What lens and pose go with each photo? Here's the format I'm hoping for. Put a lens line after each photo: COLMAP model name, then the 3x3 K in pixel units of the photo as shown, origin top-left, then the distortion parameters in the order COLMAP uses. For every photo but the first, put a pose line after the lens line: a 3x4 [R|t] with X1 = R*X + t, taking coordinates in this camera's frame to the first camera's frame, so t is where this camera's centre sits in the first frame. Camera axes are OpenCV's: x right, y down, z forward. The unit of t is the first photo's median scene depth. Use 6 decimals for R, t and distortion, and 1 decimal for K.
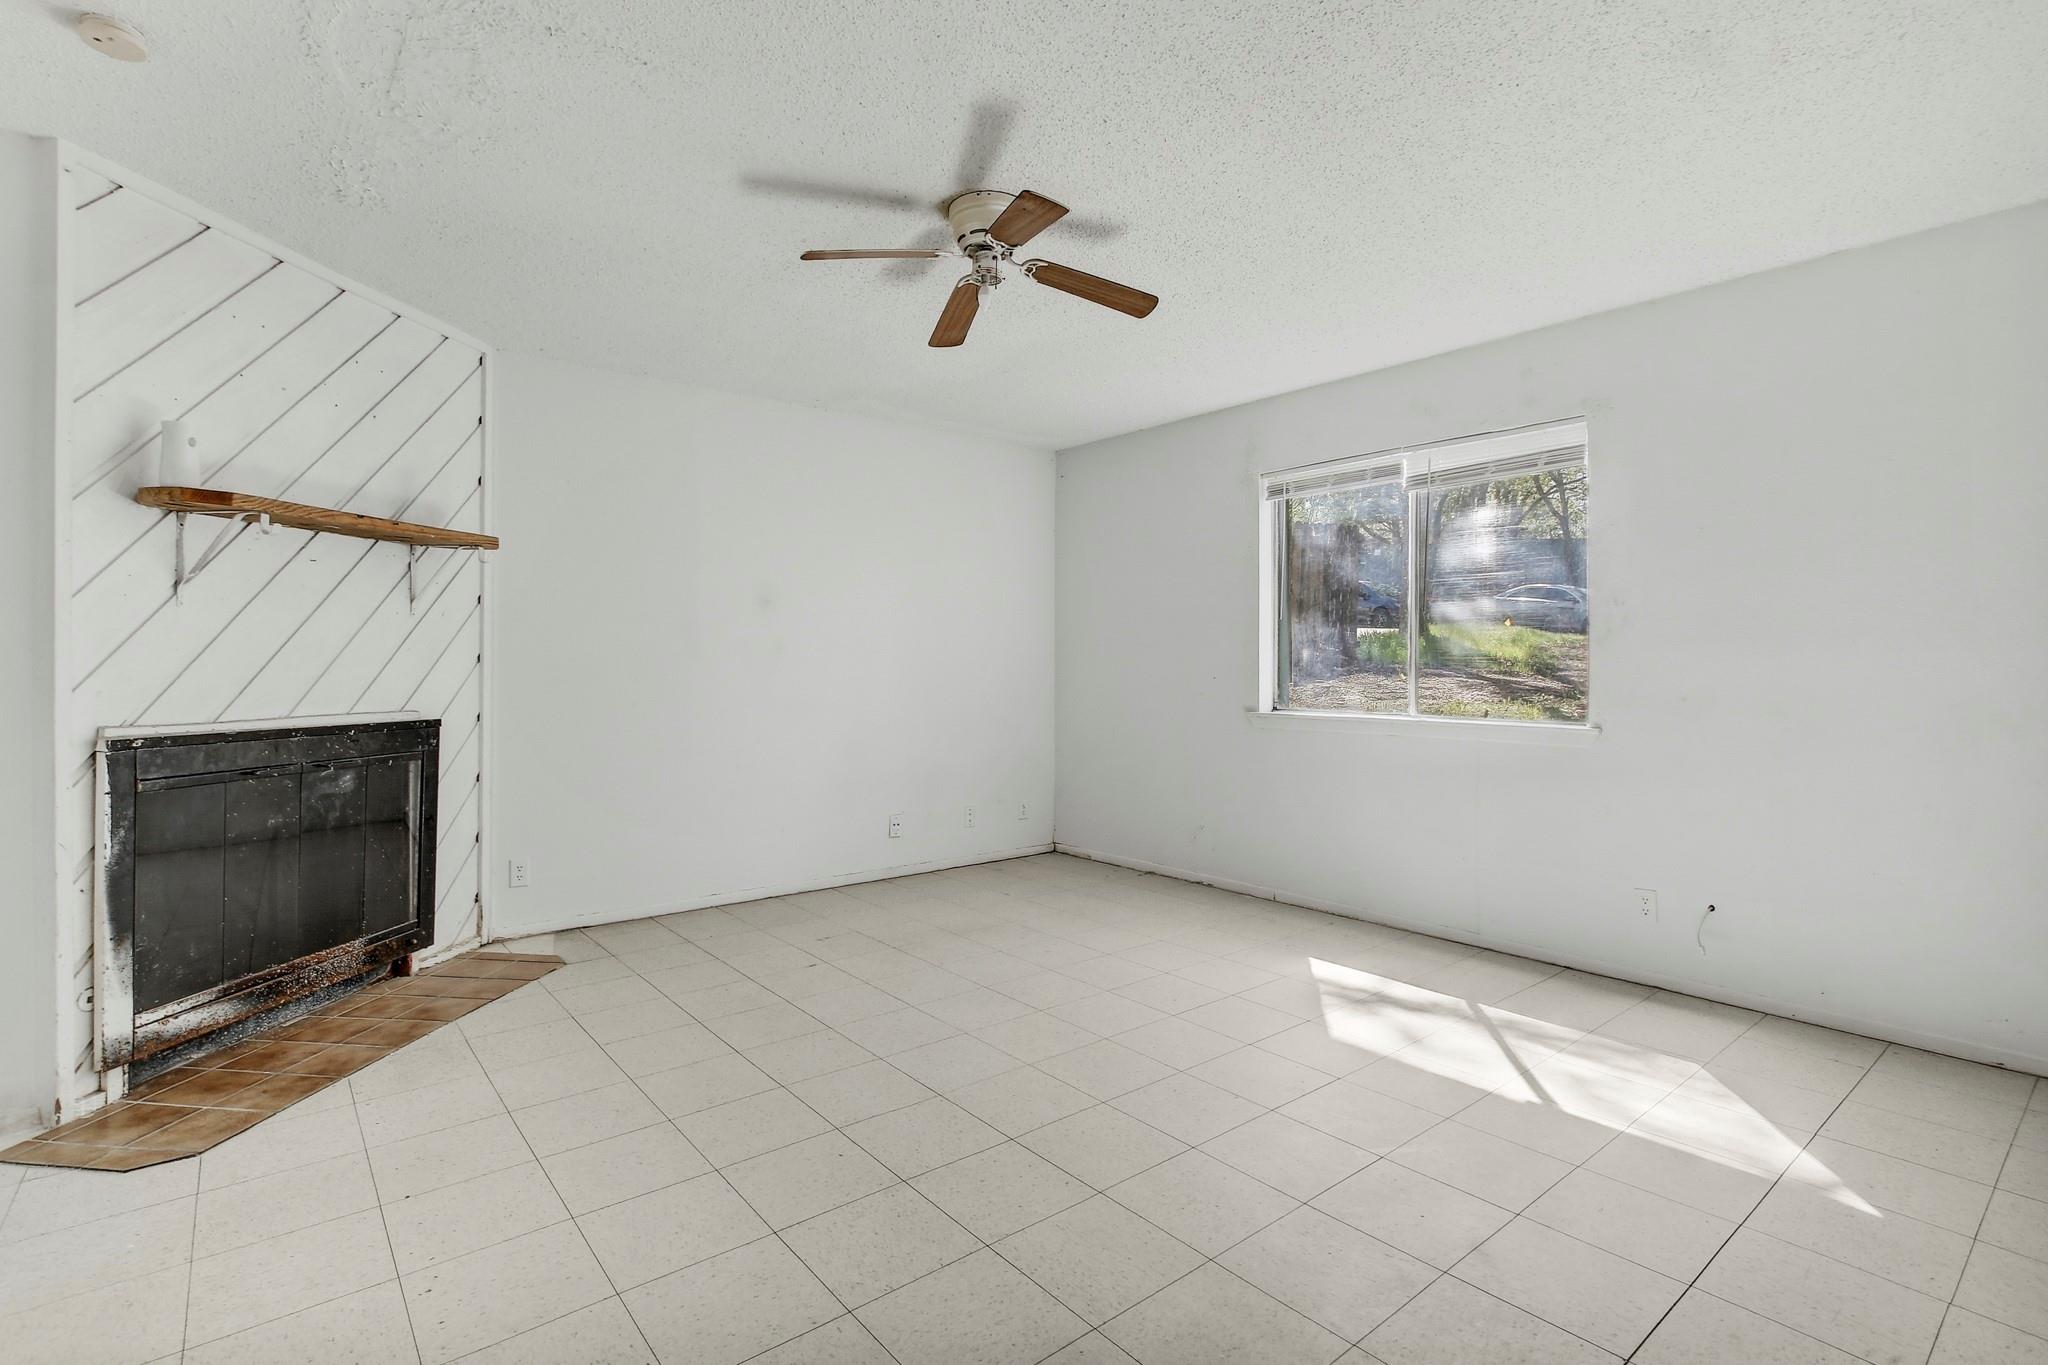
lens RADIAL K [[934.8, 0, 1016.3], [0, 934.8, 668.1], [0, 0, 1]] dist [-0.017370, 0.004753]
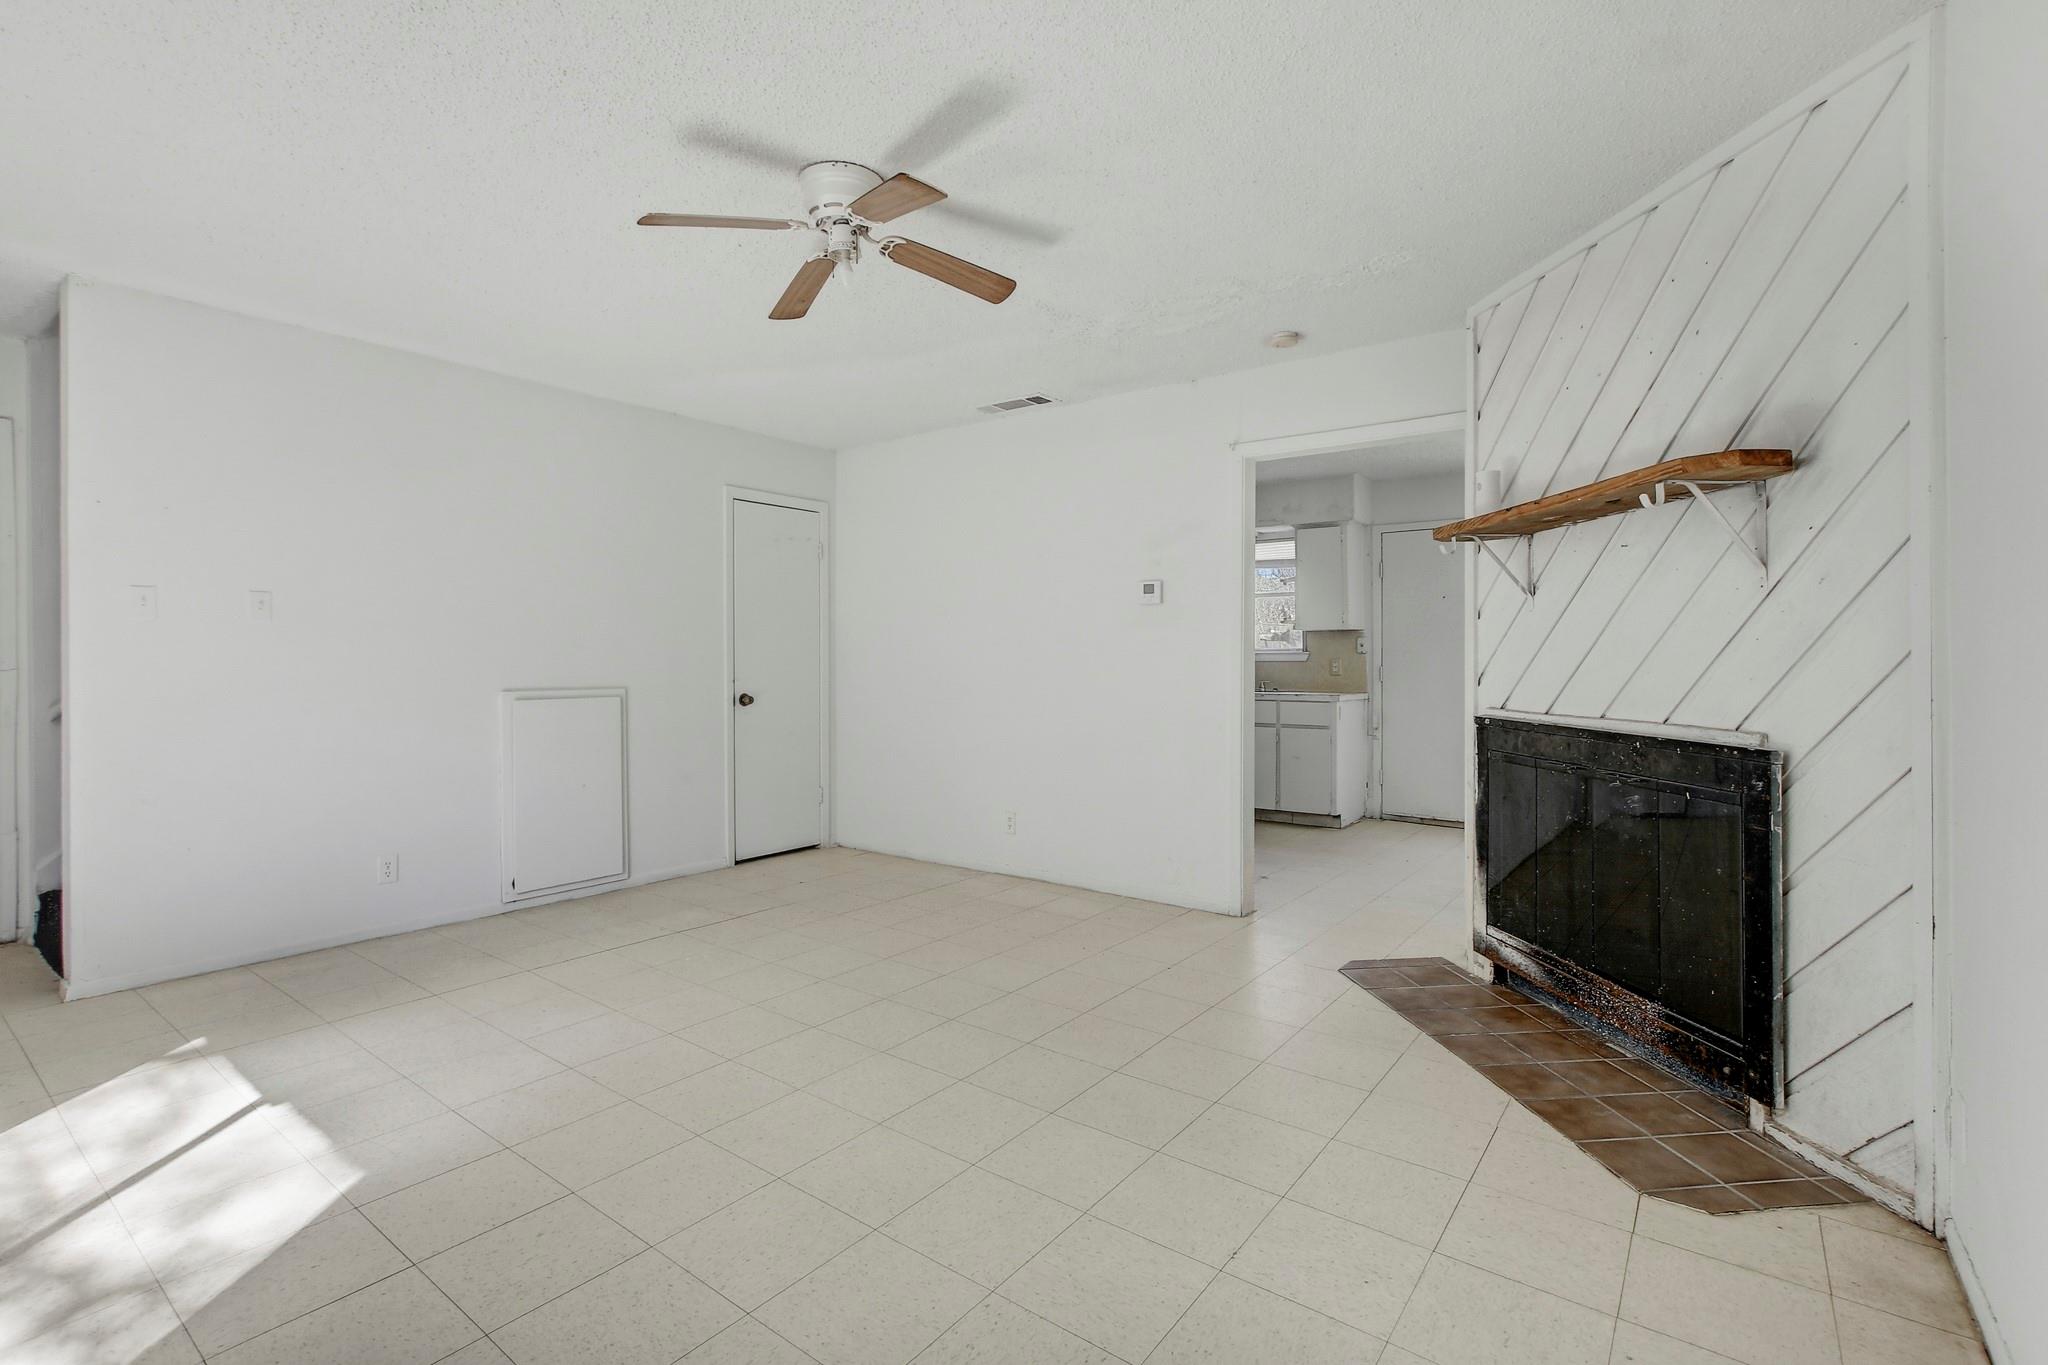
lens RADIAL K [[934.8, 0, 1038.5], [0, 934.8, 676.7], [0, 0, 1]] dist [-0.017370, 0.004753]
pose [[-0.970318, 0.001923, -0.241827, 0.001053], [-0.002675, 0.999822, 0.018686, -0.004768], [0.241820, 0.018778, -0.970139, 1.762353]]
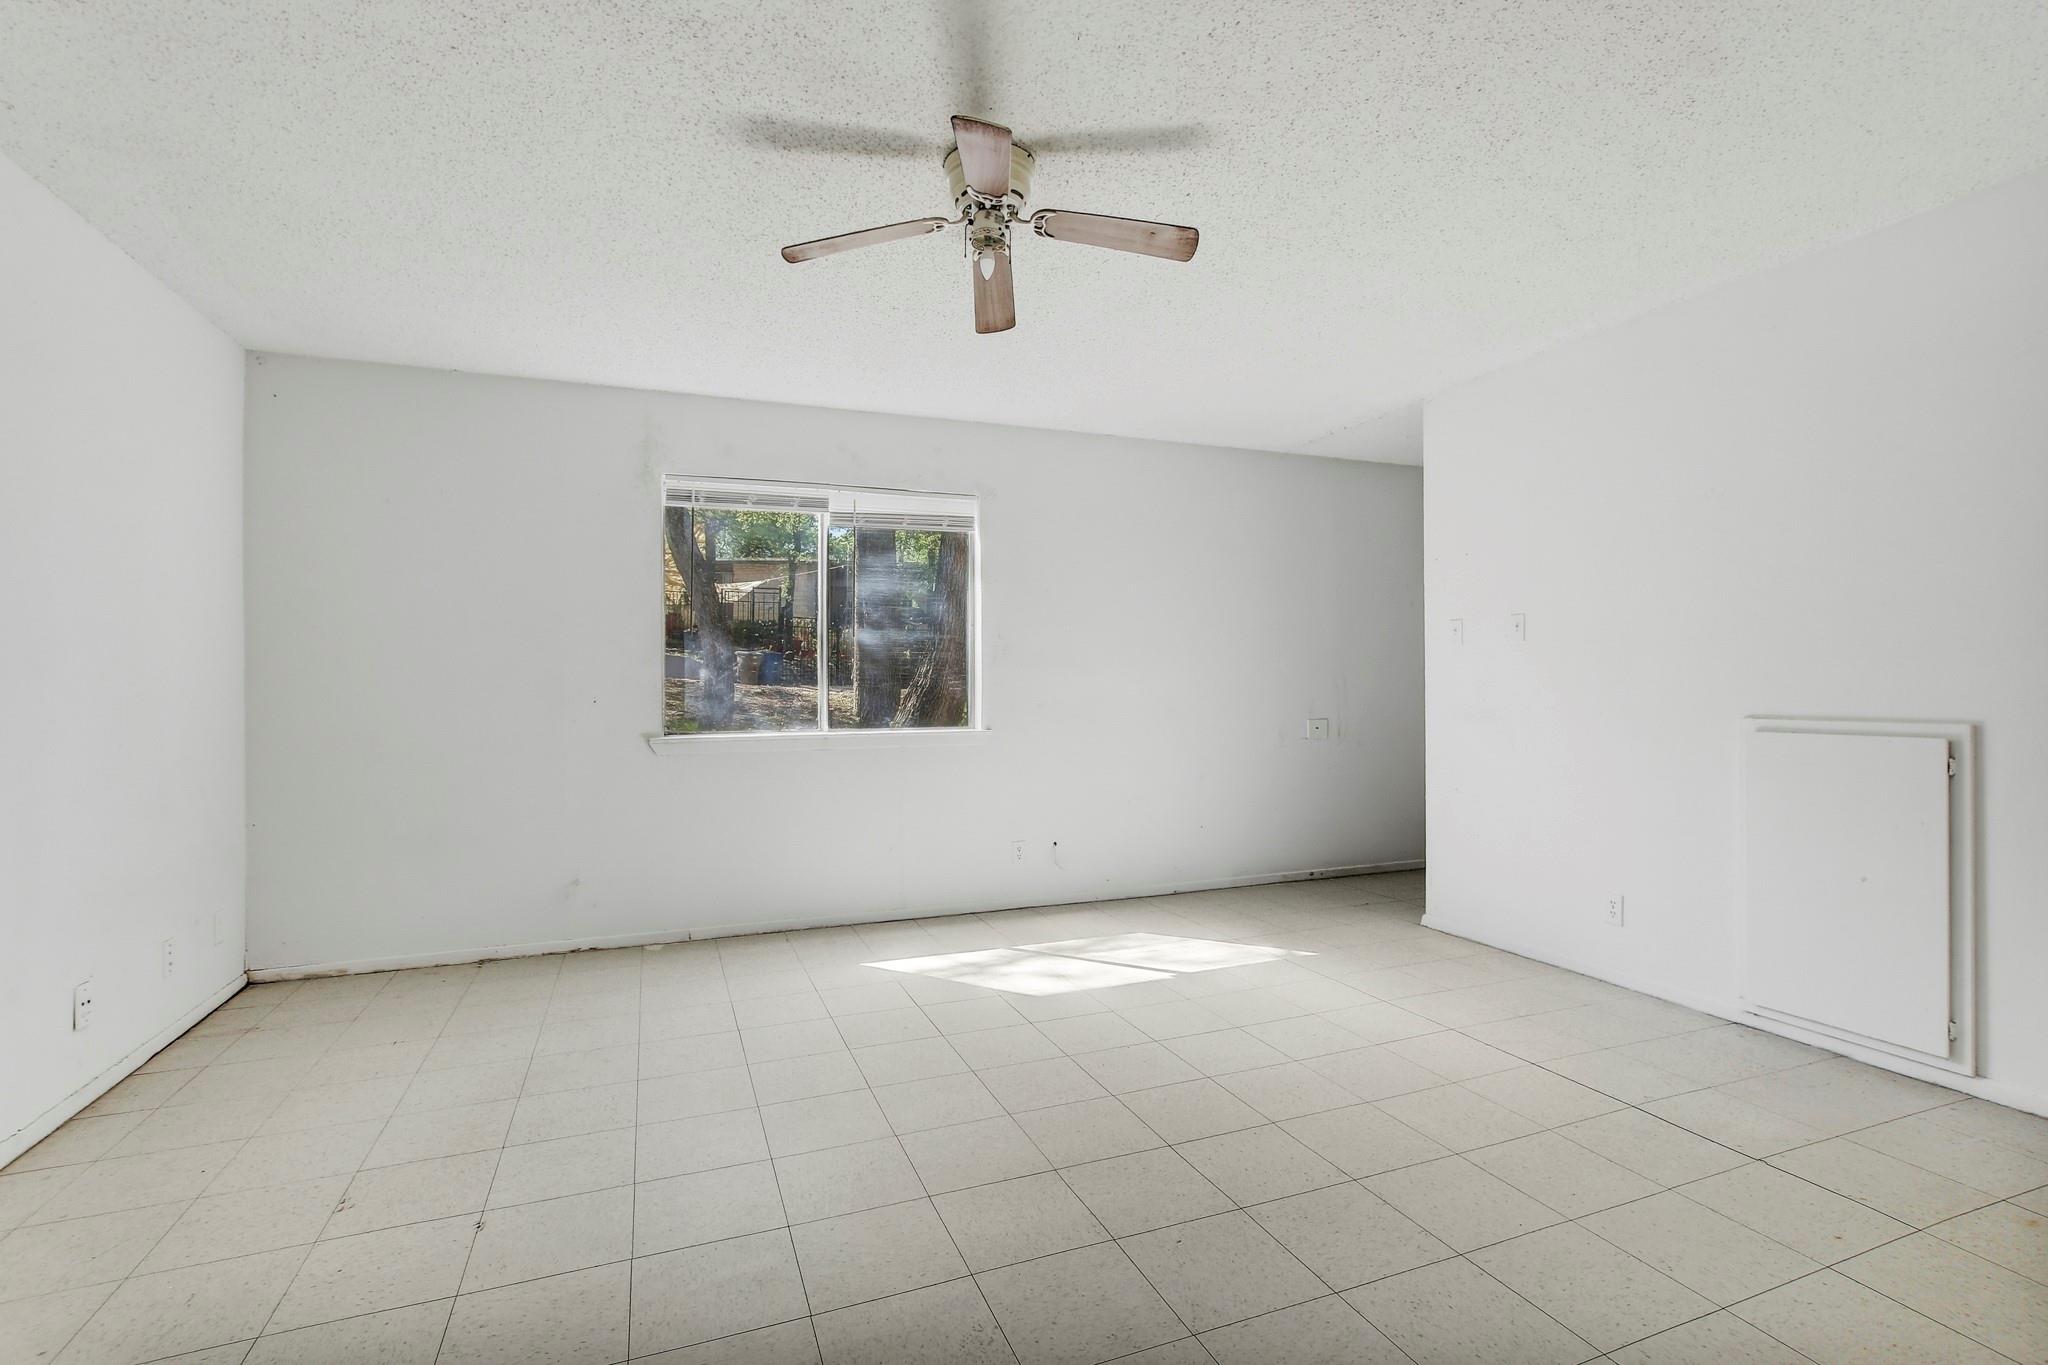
lens RADIAL K [[934.8, 0, 1010.7], [0, 934.8, 688.0], [0, 0, 1]] dist [-0.017370, 0.004753]
pose [[0.320371, -0.006288, 0.947271, -0.774477], [0.011486, 0.999930, 0.002752, 0.001081], [-0.947223, 0.009999, 0.320421, 0.631735]]
